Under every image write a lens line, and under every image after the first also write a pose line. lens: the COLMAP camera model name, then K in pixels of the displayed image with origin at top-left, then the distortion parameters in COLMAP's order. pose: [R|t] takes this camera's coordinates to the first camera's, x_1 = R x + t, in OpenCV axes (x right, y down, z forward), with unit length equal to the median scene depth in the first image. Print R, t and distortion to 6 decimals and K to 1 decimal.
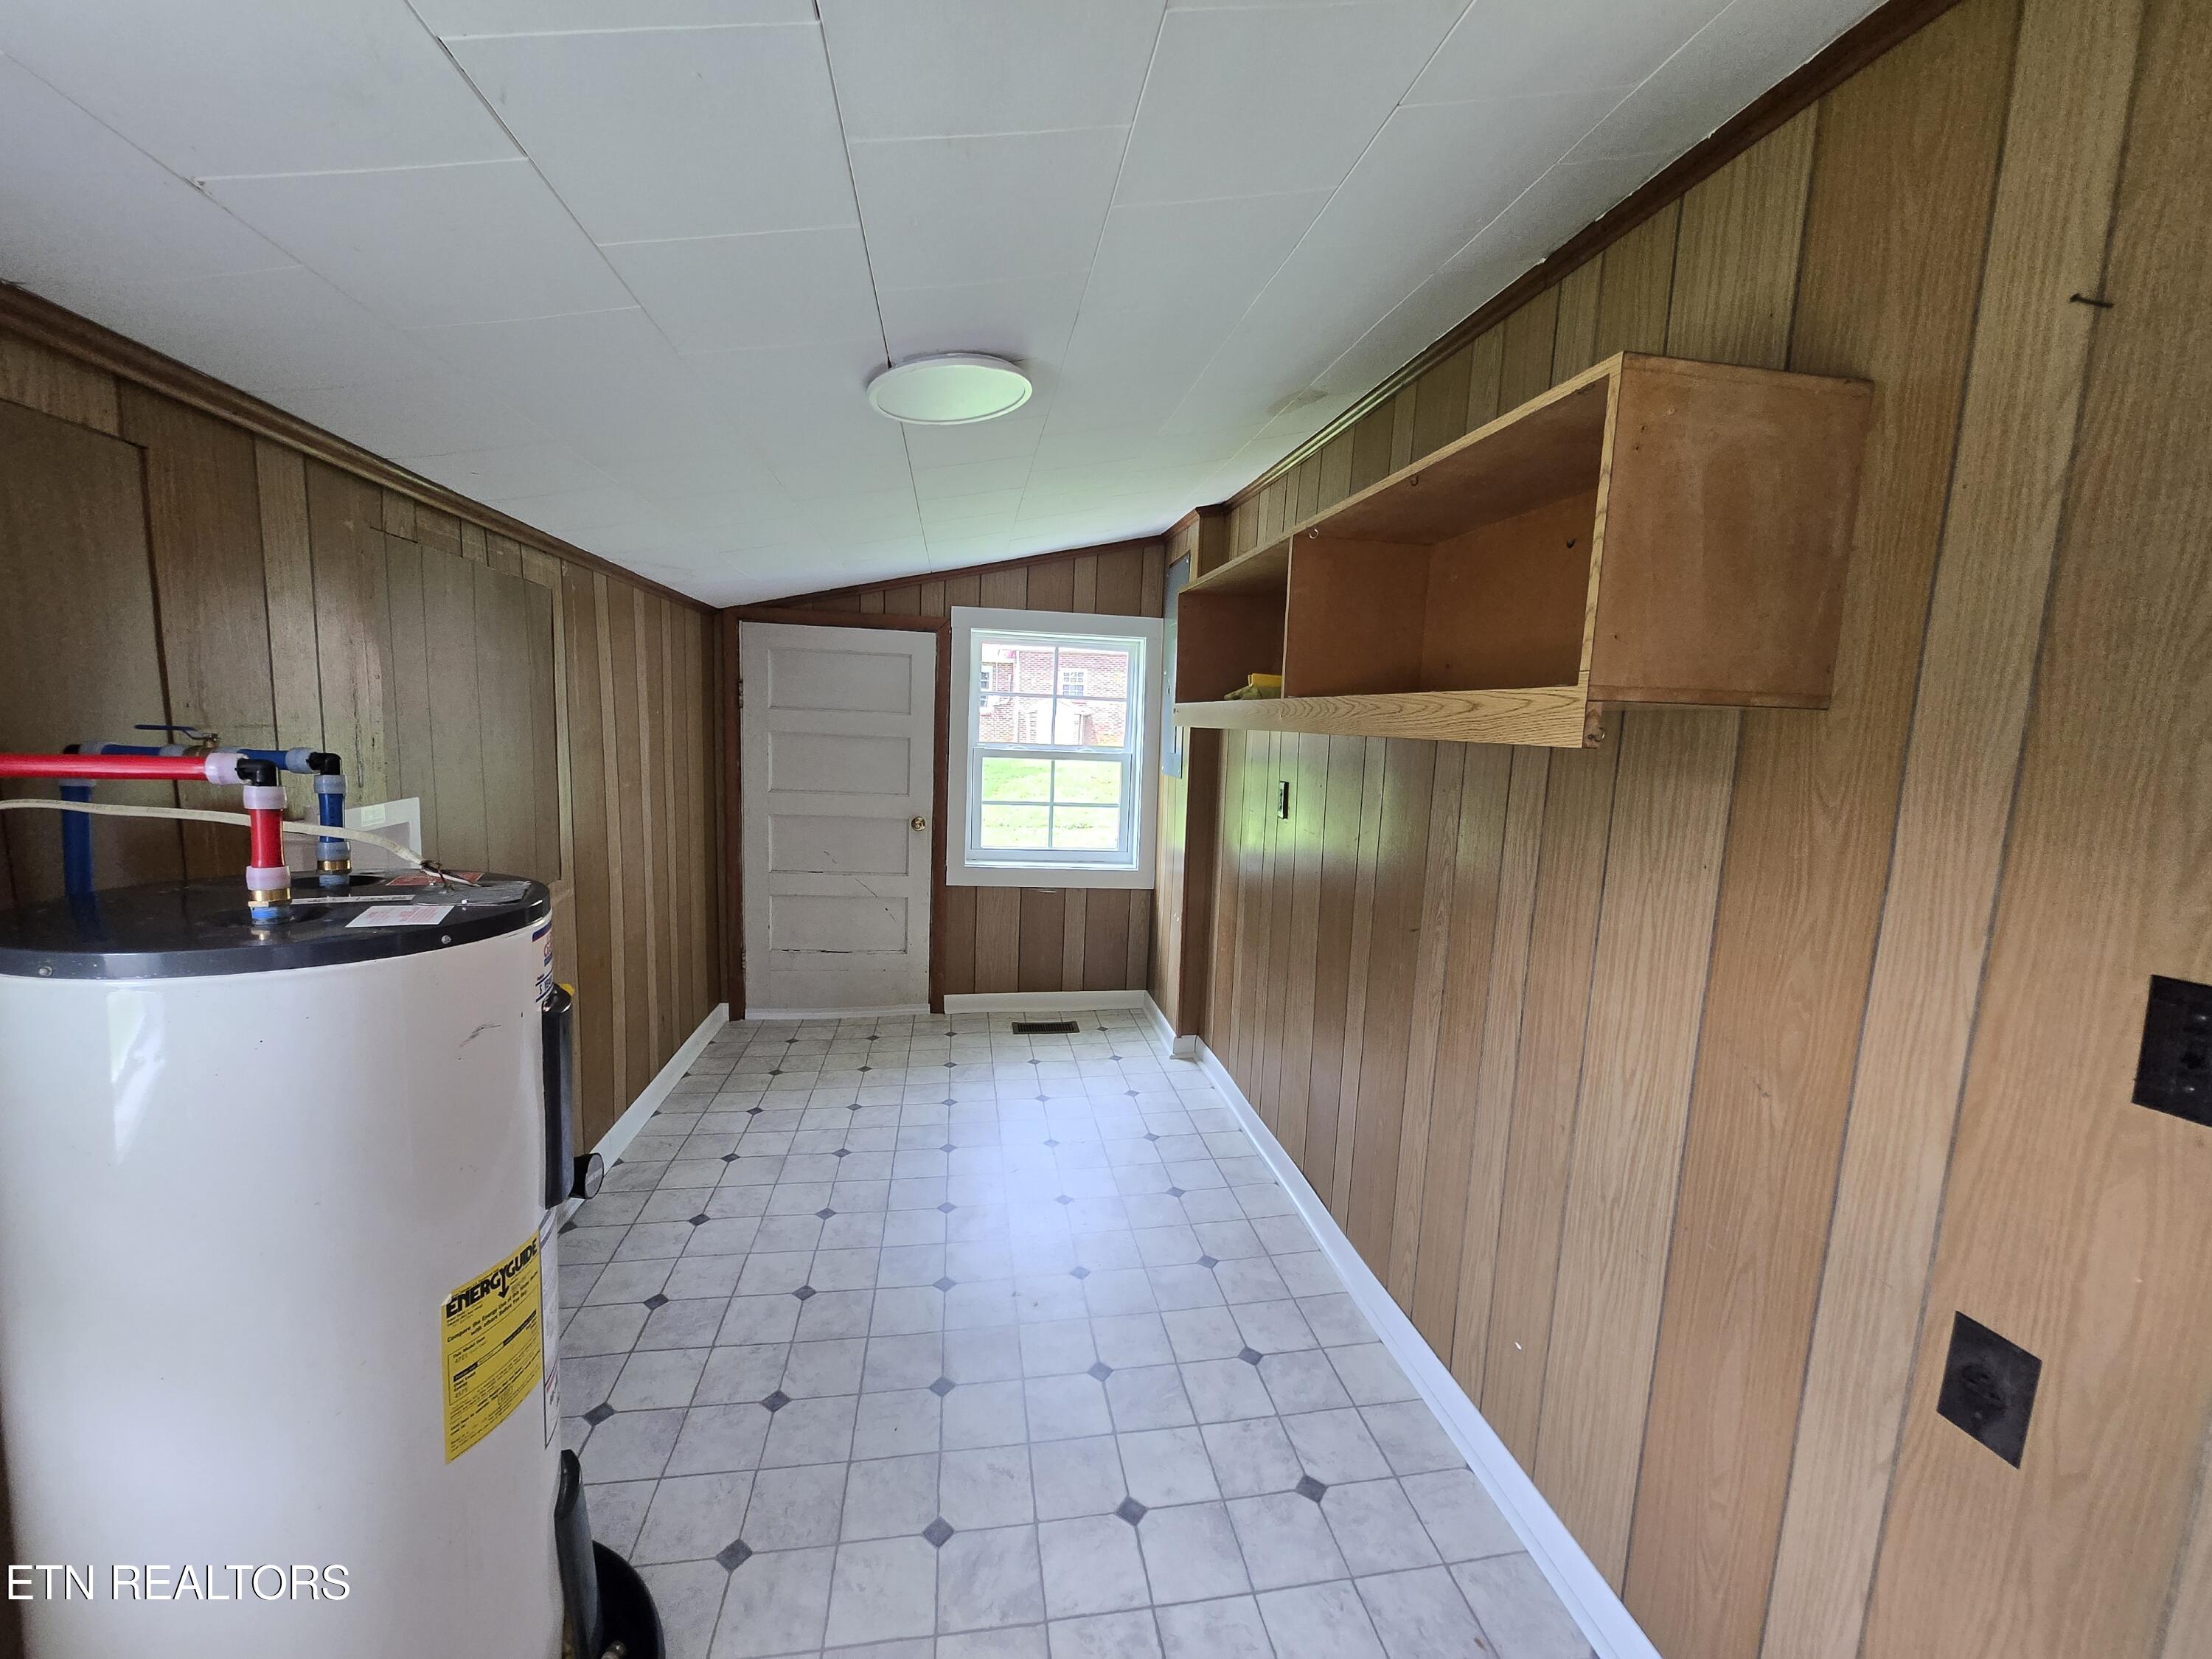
lens RADIAL K [[871.2, 0, 1091.3], [0, 871.2, 828.8], [0, 0, 1]] dist [-0.002683, -0.000119]
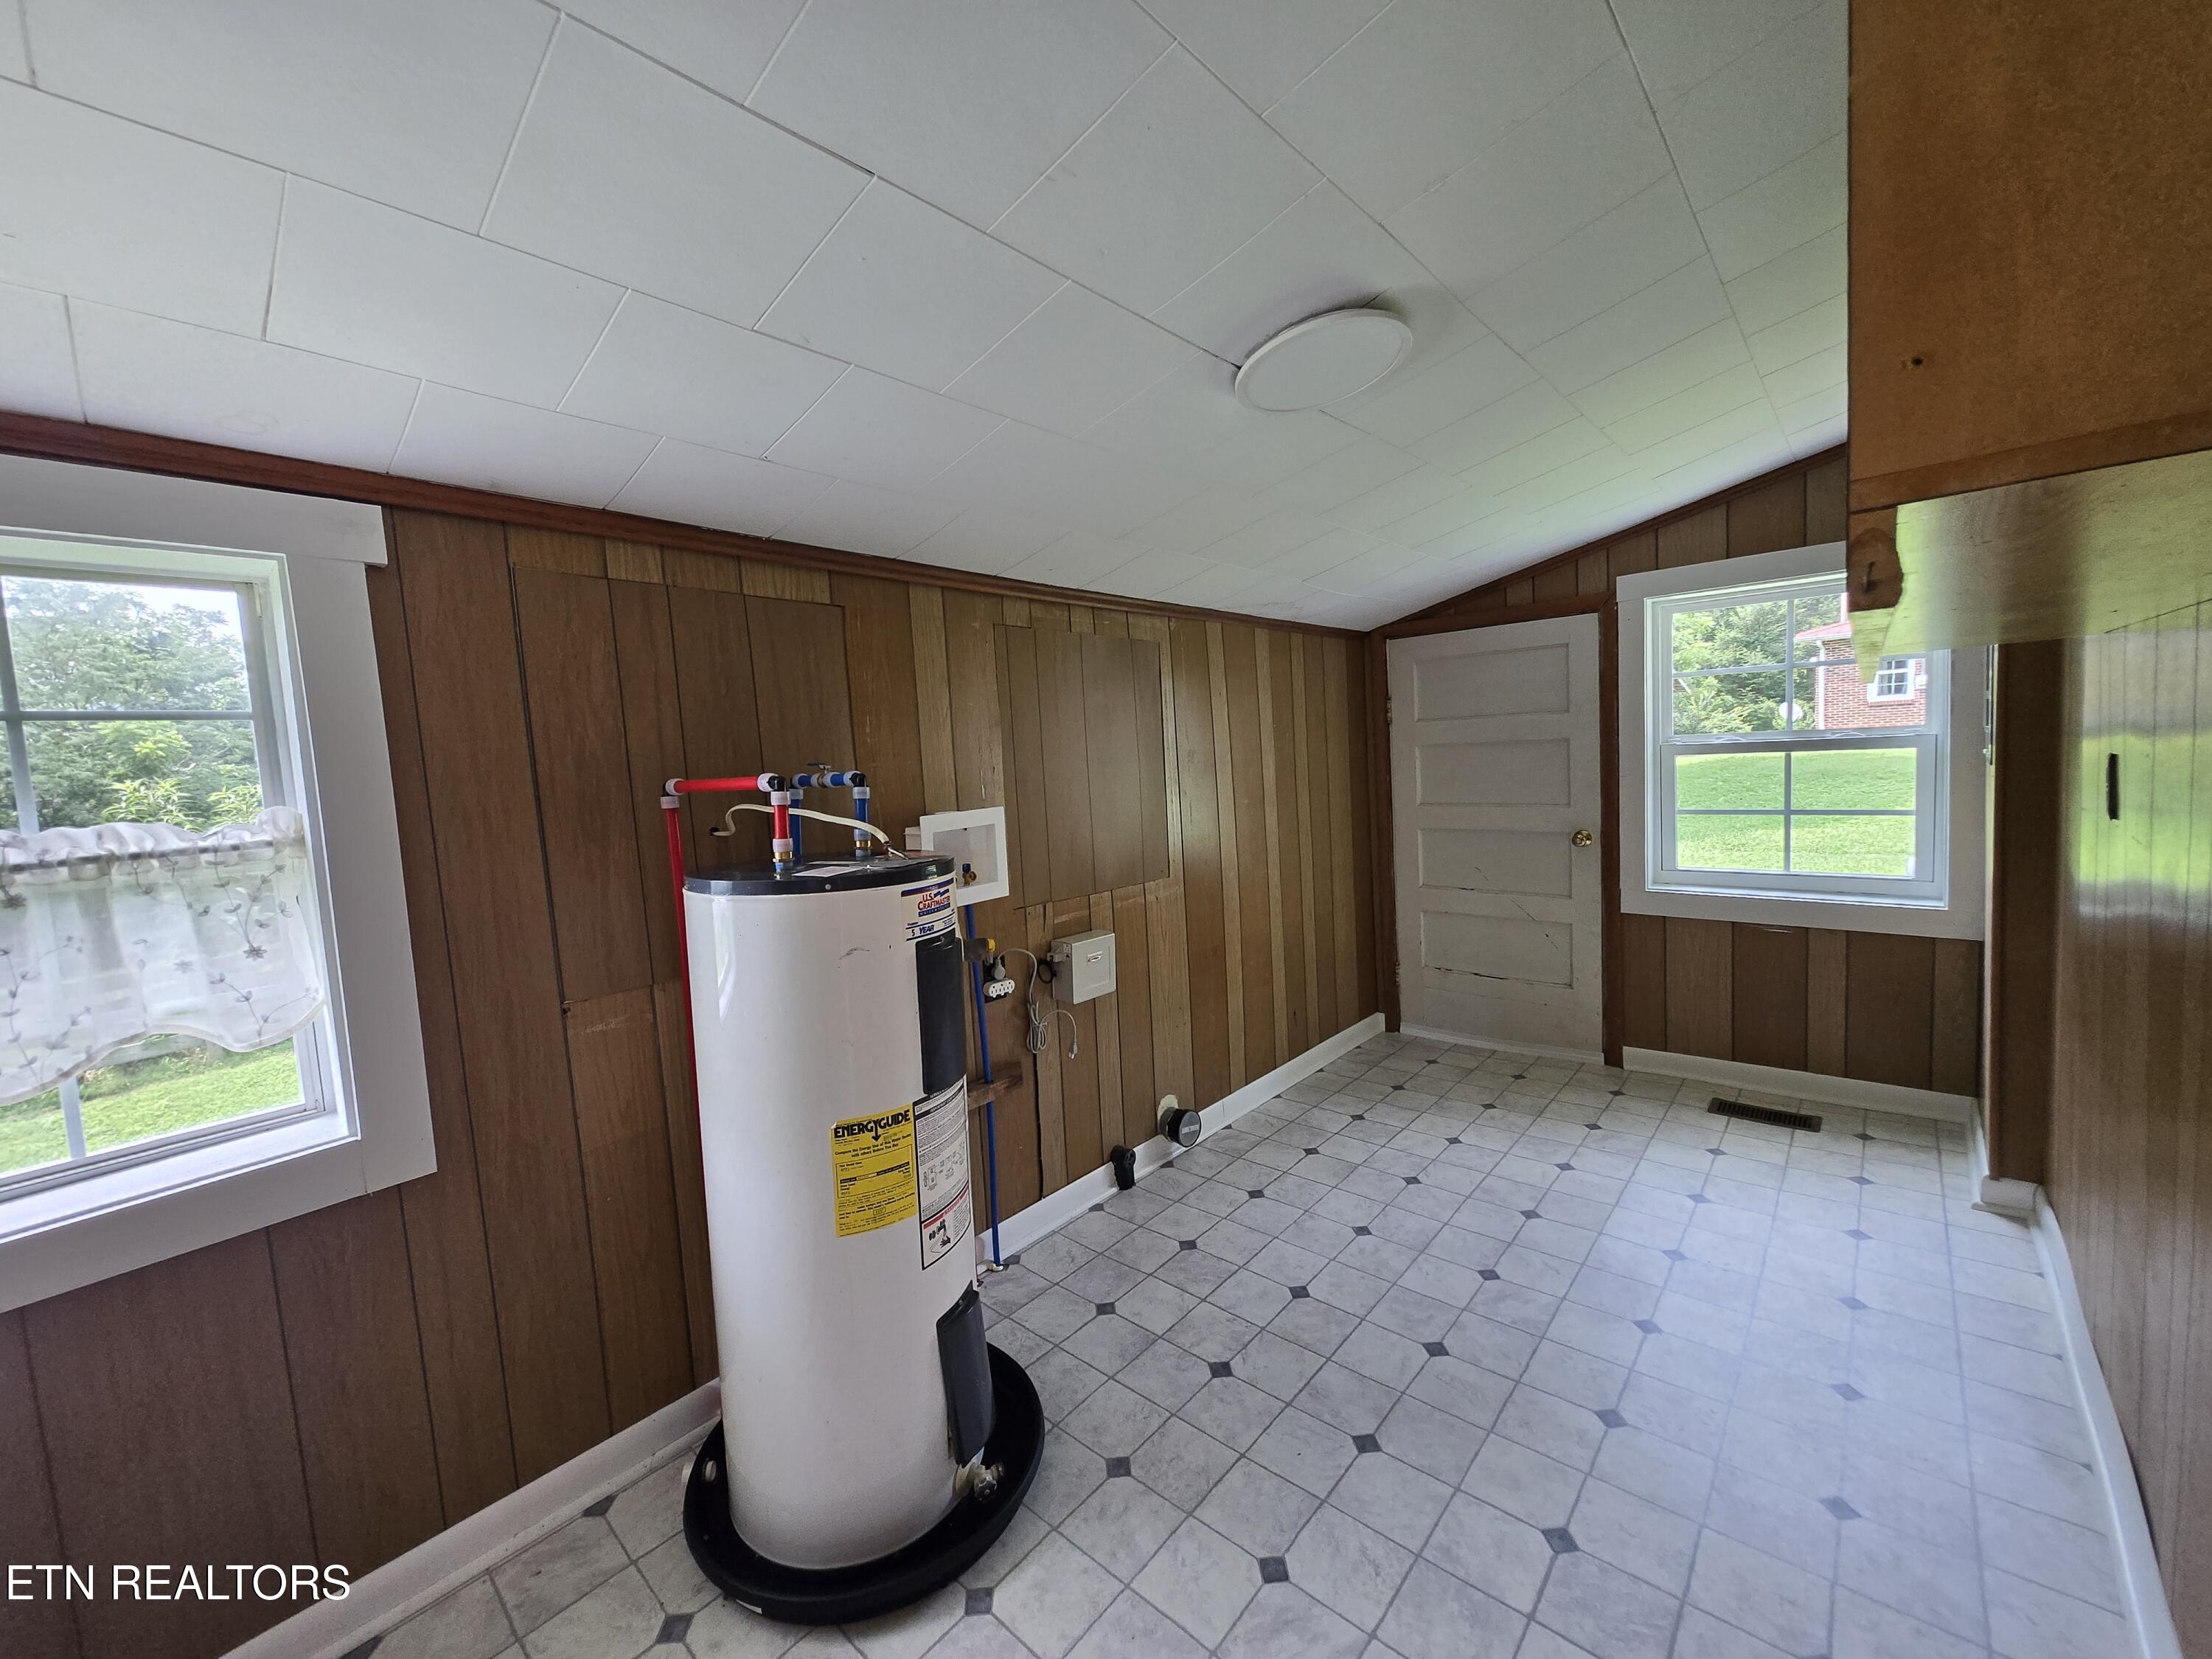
lens RADIAL K [[871.8, 0, 1098.2], [0, 871.8, 829.7], [0, 0, 1]] dist [-0.001491, 0.000334]
pose [[0.623358, -0.008050, -0.781895, 0.202411], [-0.015189, 0.999634, -0.022401, 0.014283], [0.781789, 0.025840, 0.623007, 0.109040]]
